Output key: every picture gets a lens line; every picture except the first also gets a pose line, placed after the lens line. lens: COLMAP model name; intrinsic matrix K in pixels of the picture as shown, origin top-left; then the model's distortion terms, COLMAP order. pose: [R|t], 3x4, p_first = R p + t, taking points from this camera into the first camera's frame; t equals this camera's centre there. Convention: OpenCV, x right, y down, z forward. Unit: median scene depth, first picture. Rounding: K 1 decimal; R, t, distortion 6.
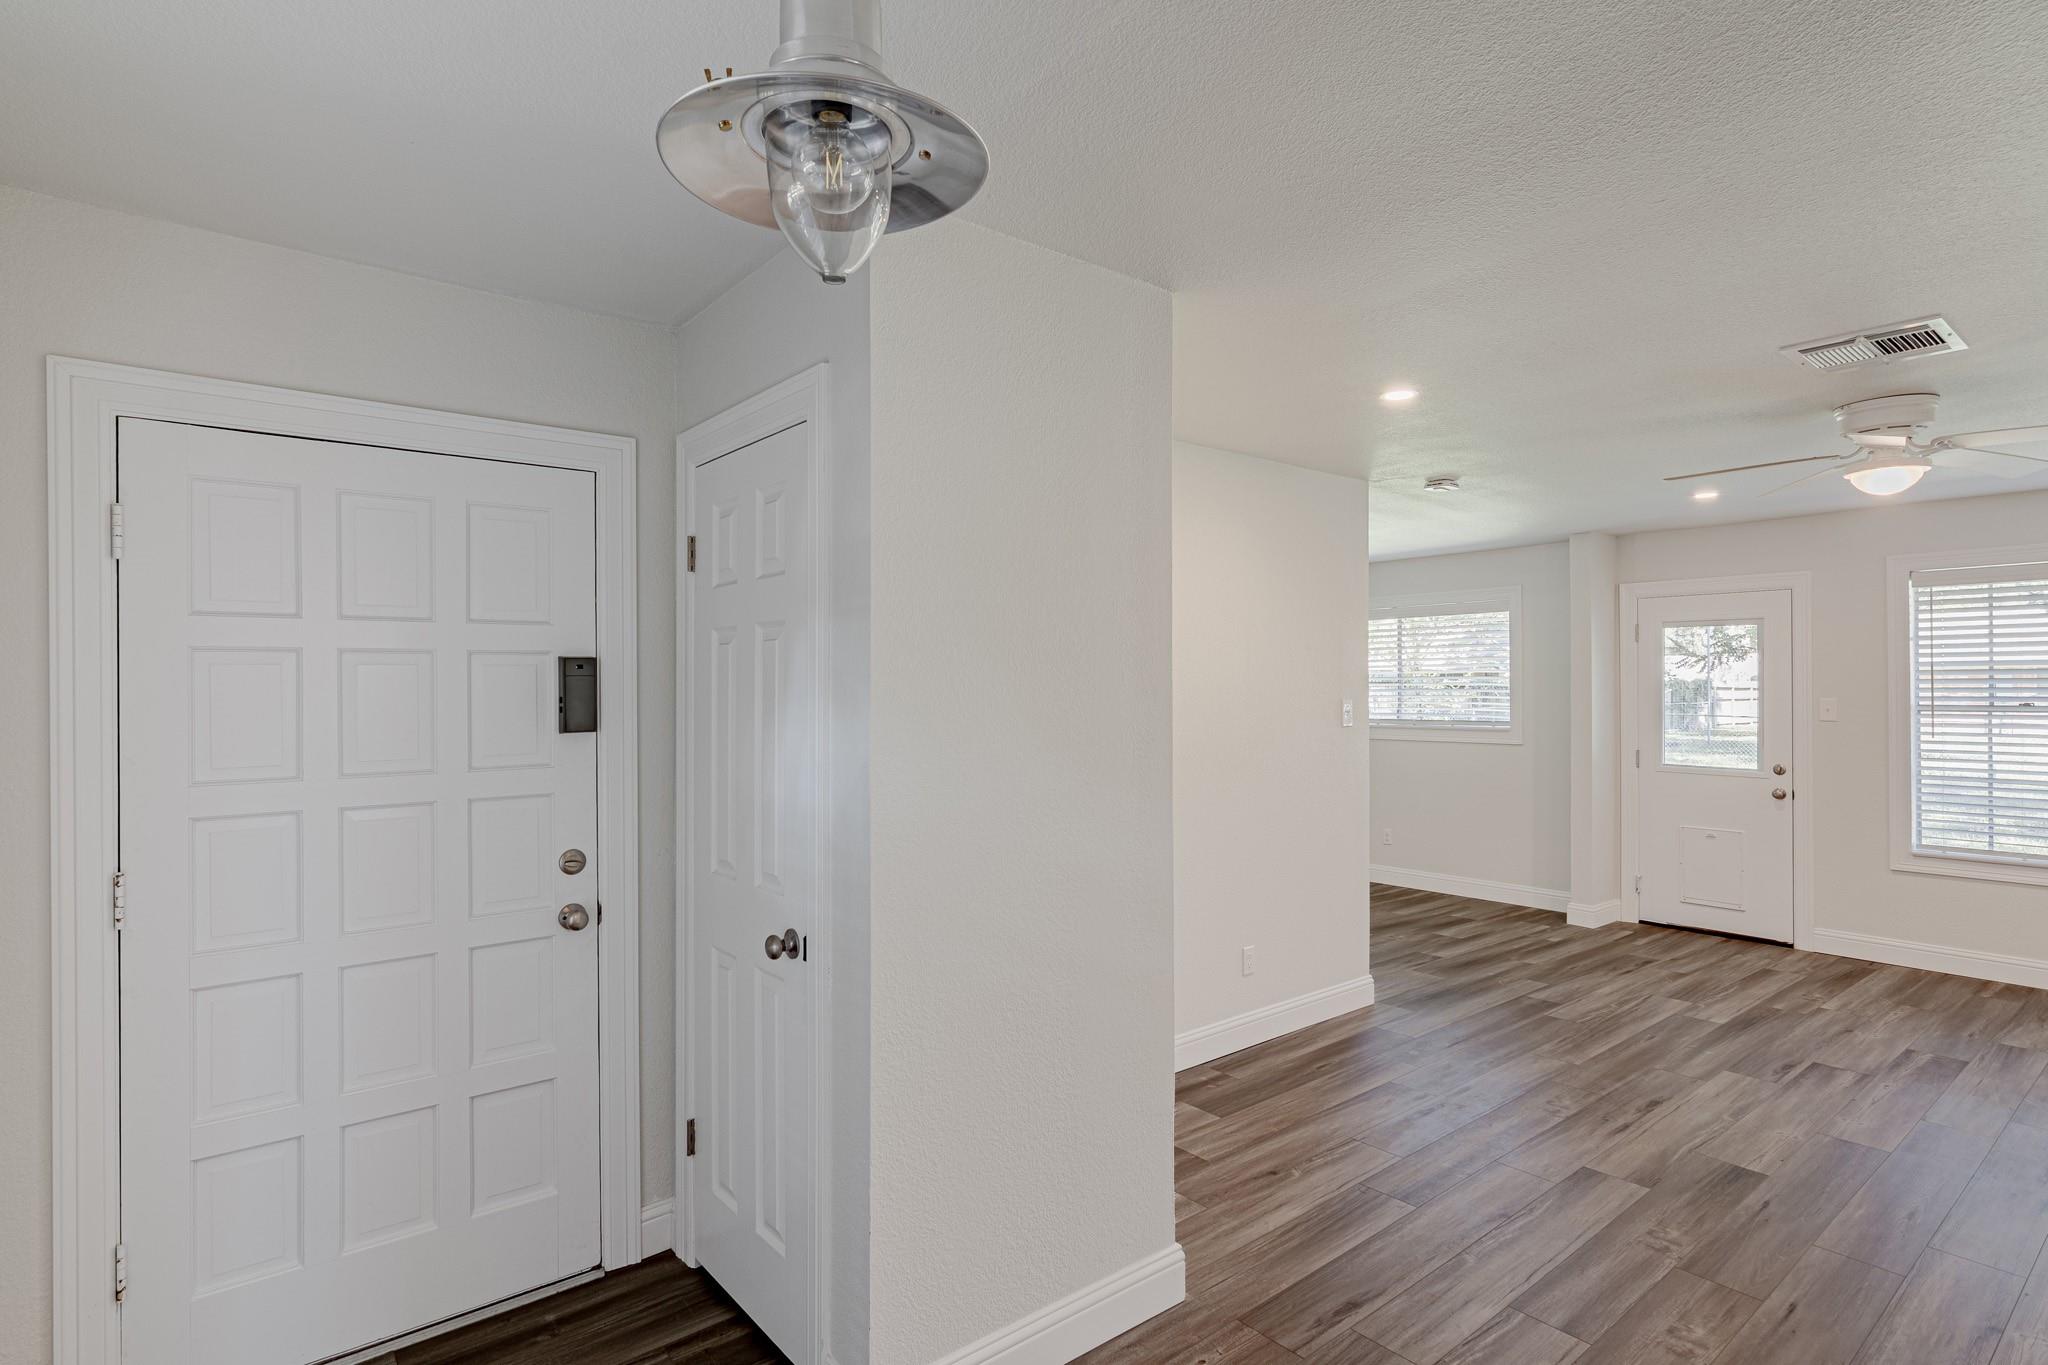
lens RADIAL K [[1030.5, 0, 1040.7], [0, 1030.5, 684.3], [0, 0, 1]] dist [0.000602, 0.002047]
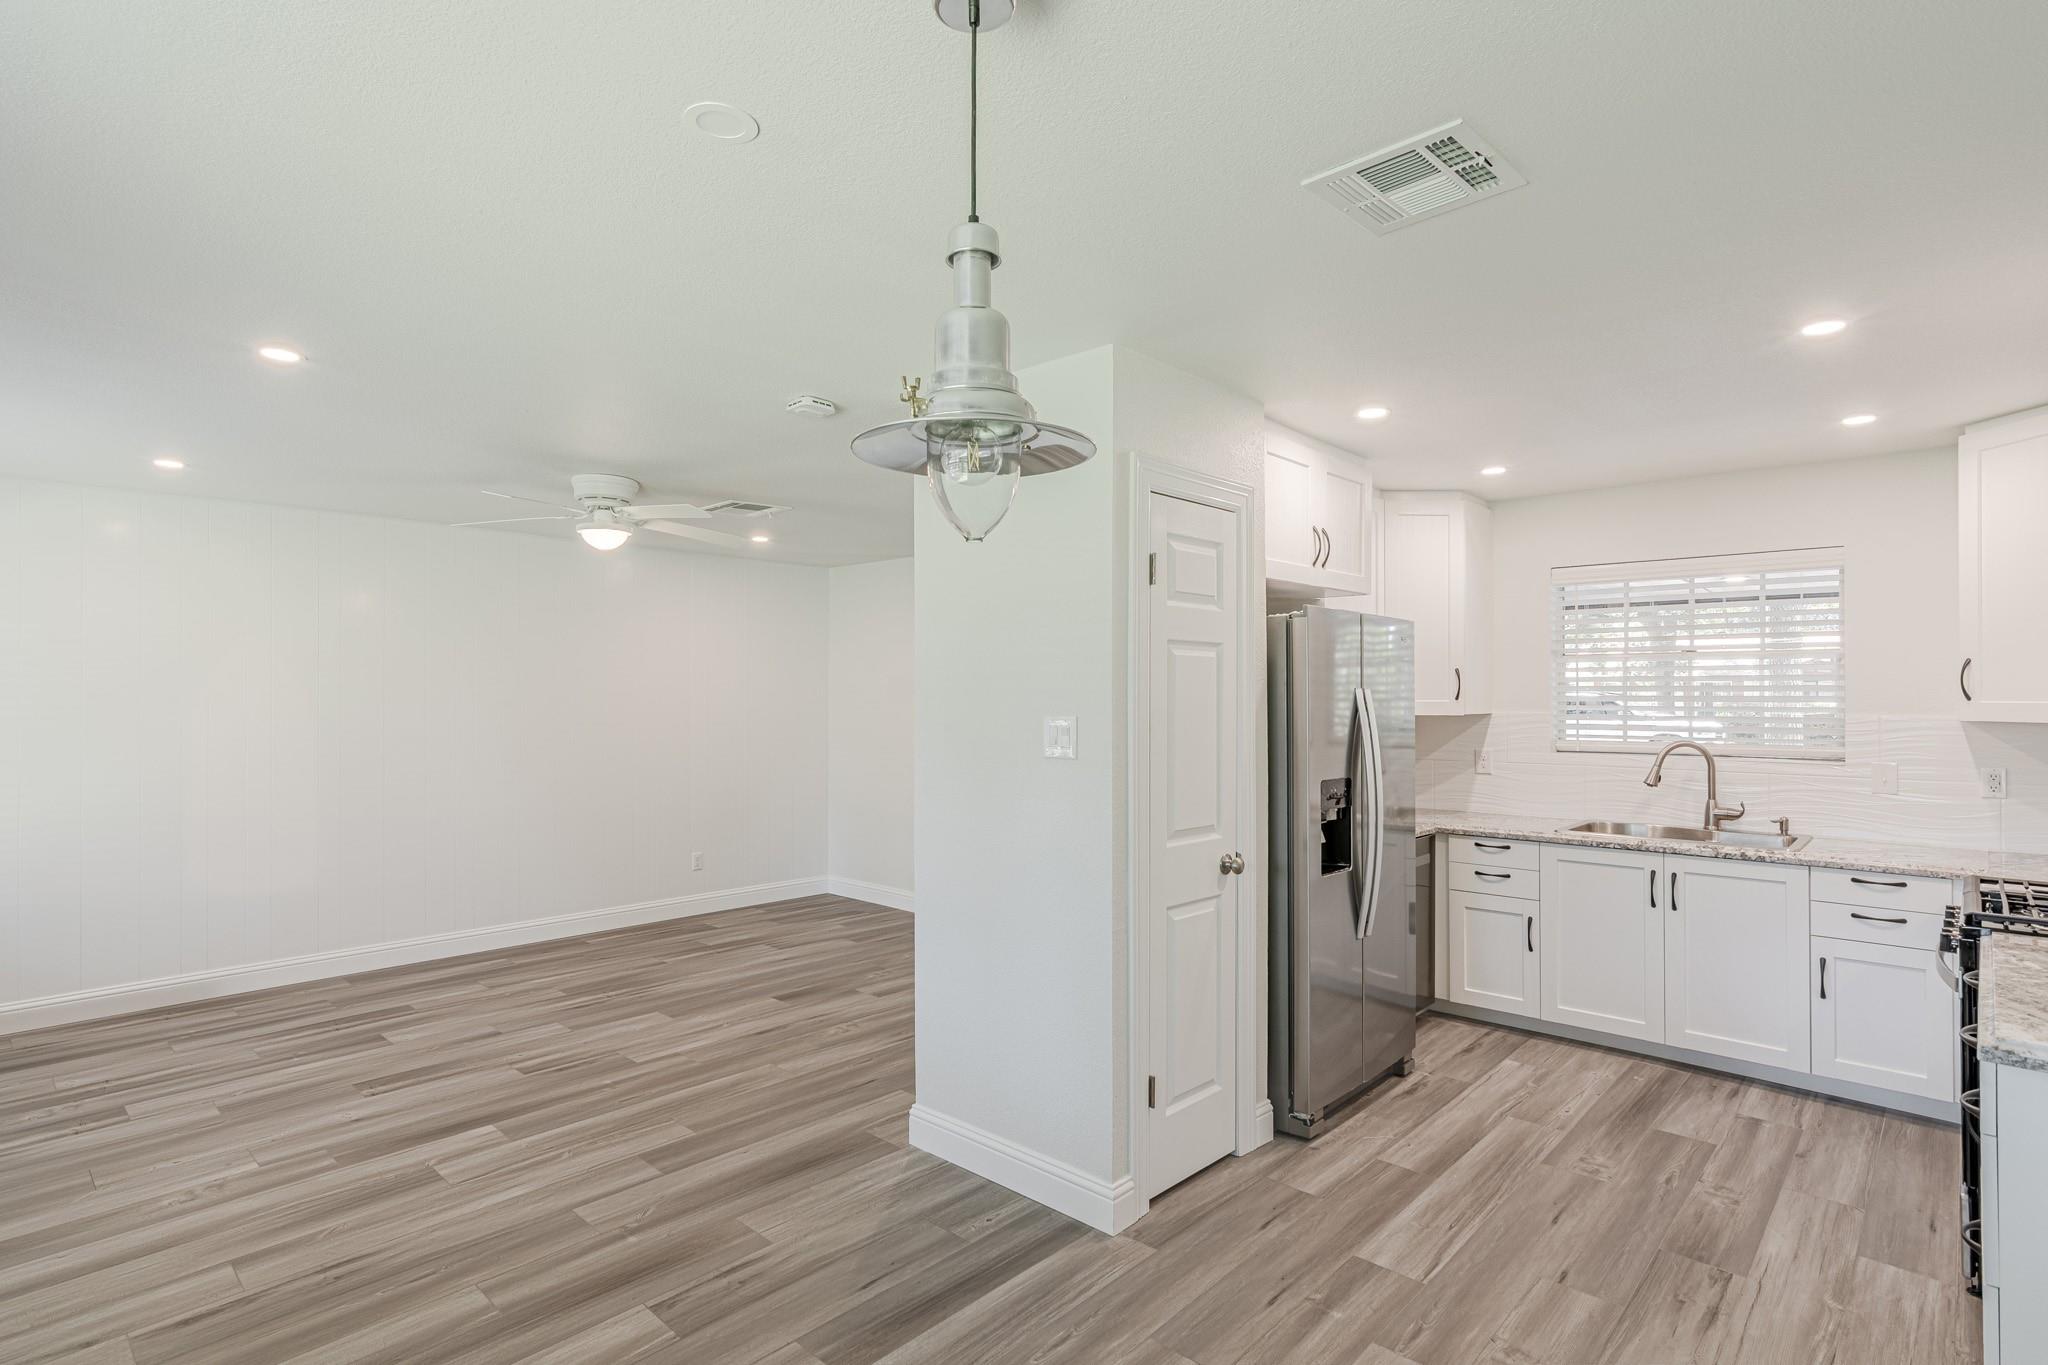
lens RADIAL K [[1020.9, 0, 1008.0], [0, 1020.9, 693.0], [0, 0, 1]] dist [-0.000840, 0.002027]
pose [[-0.992962, 0.002742, -0.118400, 0.359278], [0.003756, 0.999958, -0.008339, 0.008924], [0.118372, -0.008725, -0.992931, 1.807827]]
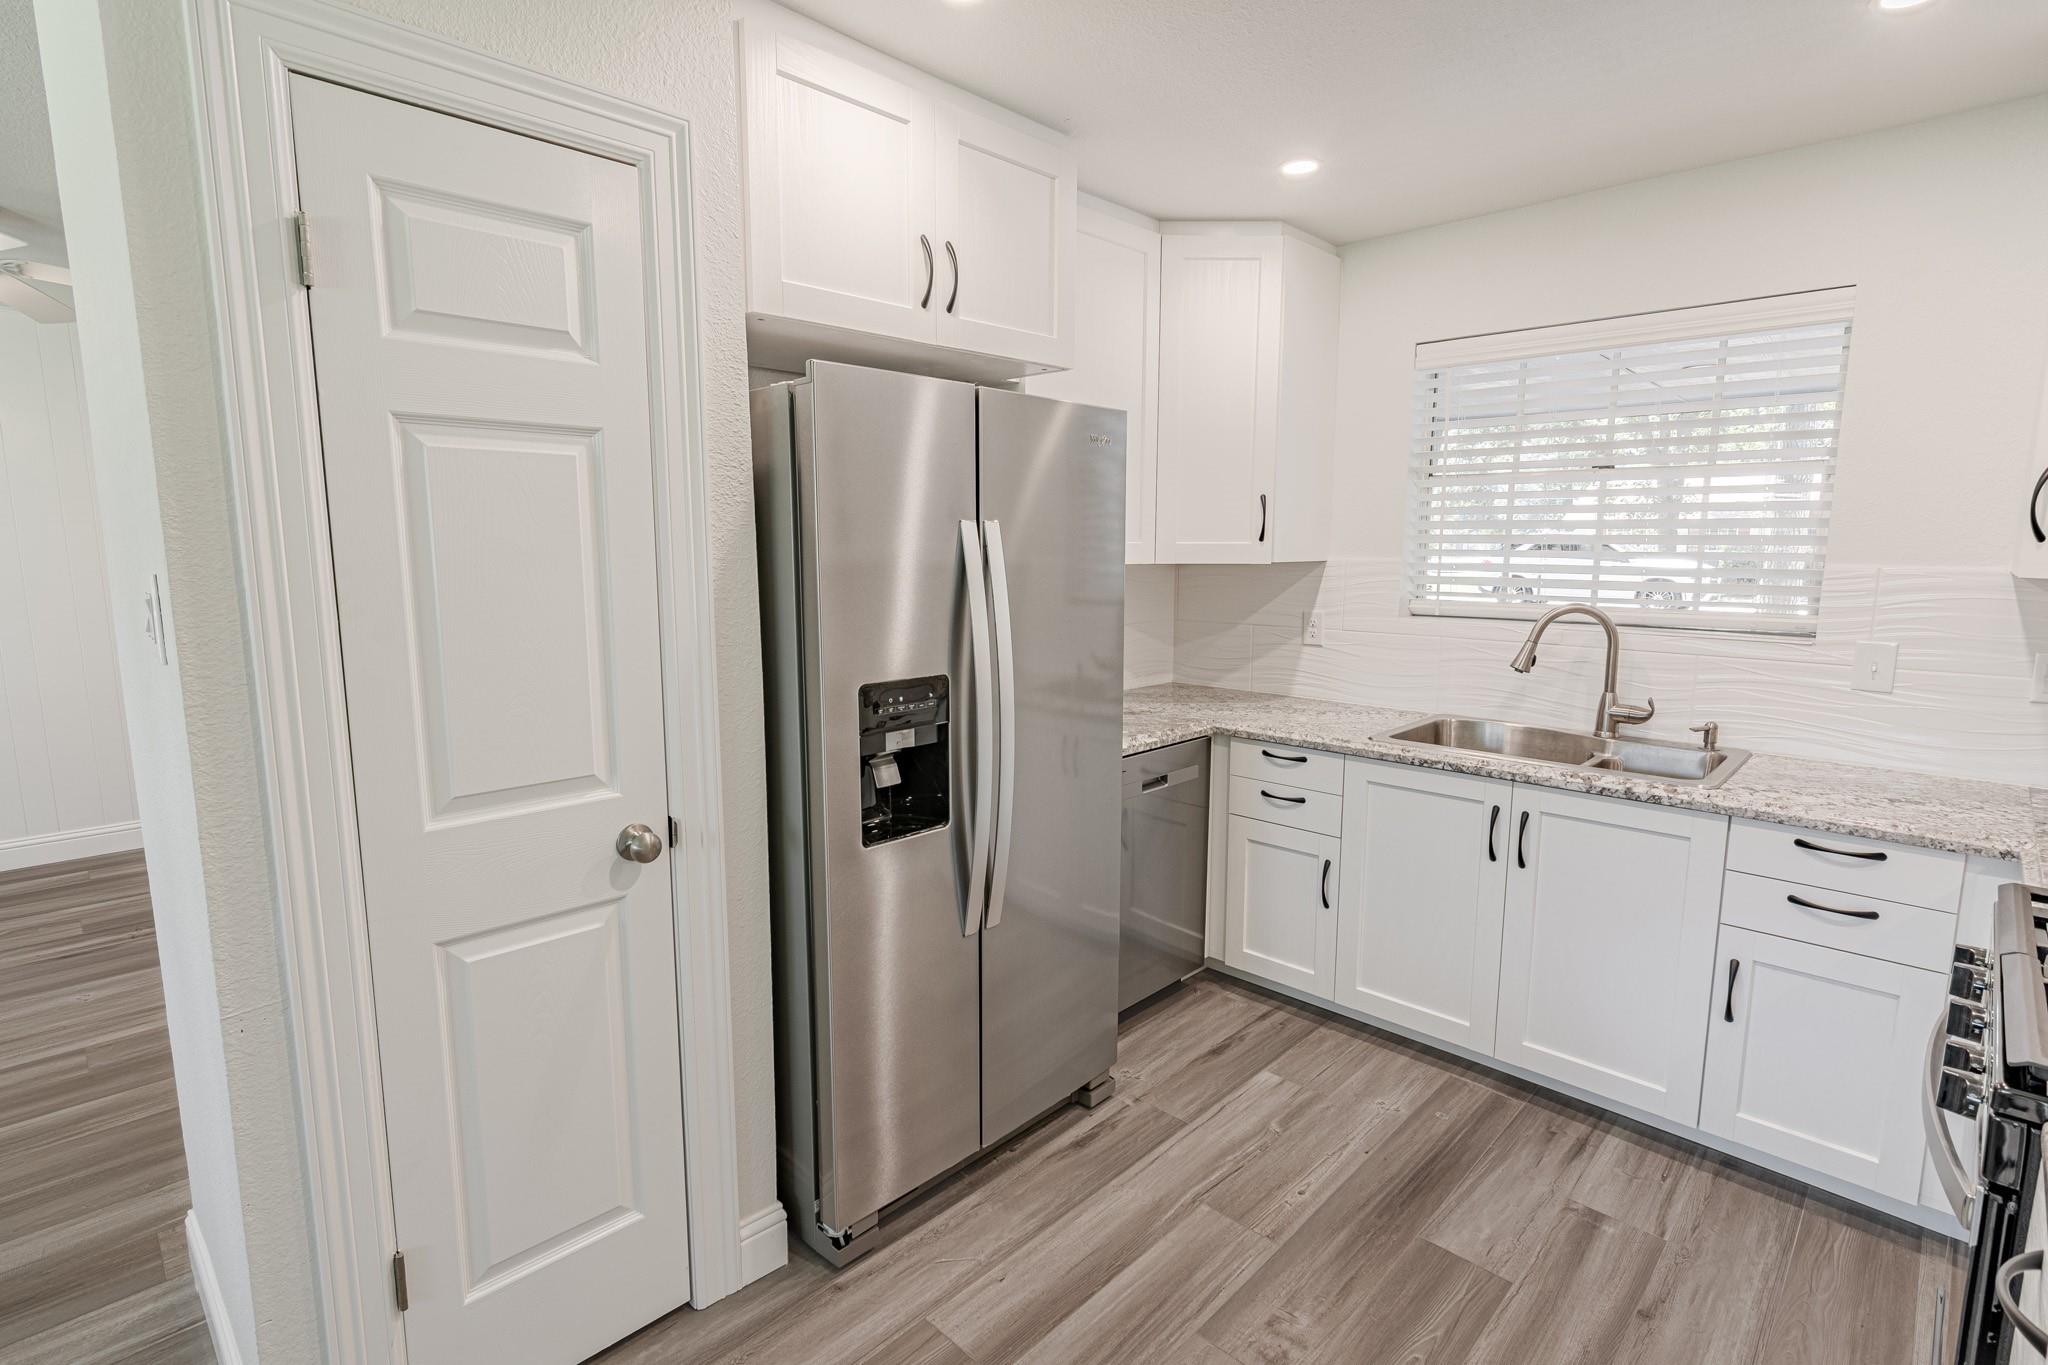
lens RADIAL K [[983.4, 0, 1018.7], [0, 983.4, 680.2], [0, 0, 1]] dist [-0.001392, 0.002263]
pose [[-0.994647, 0.017669, -0.101814, 0.017148], [0.003493, 0.990460, 0.137755, 0.010130], [0.103277, 0.136661, -0.985220, 1.497473]]
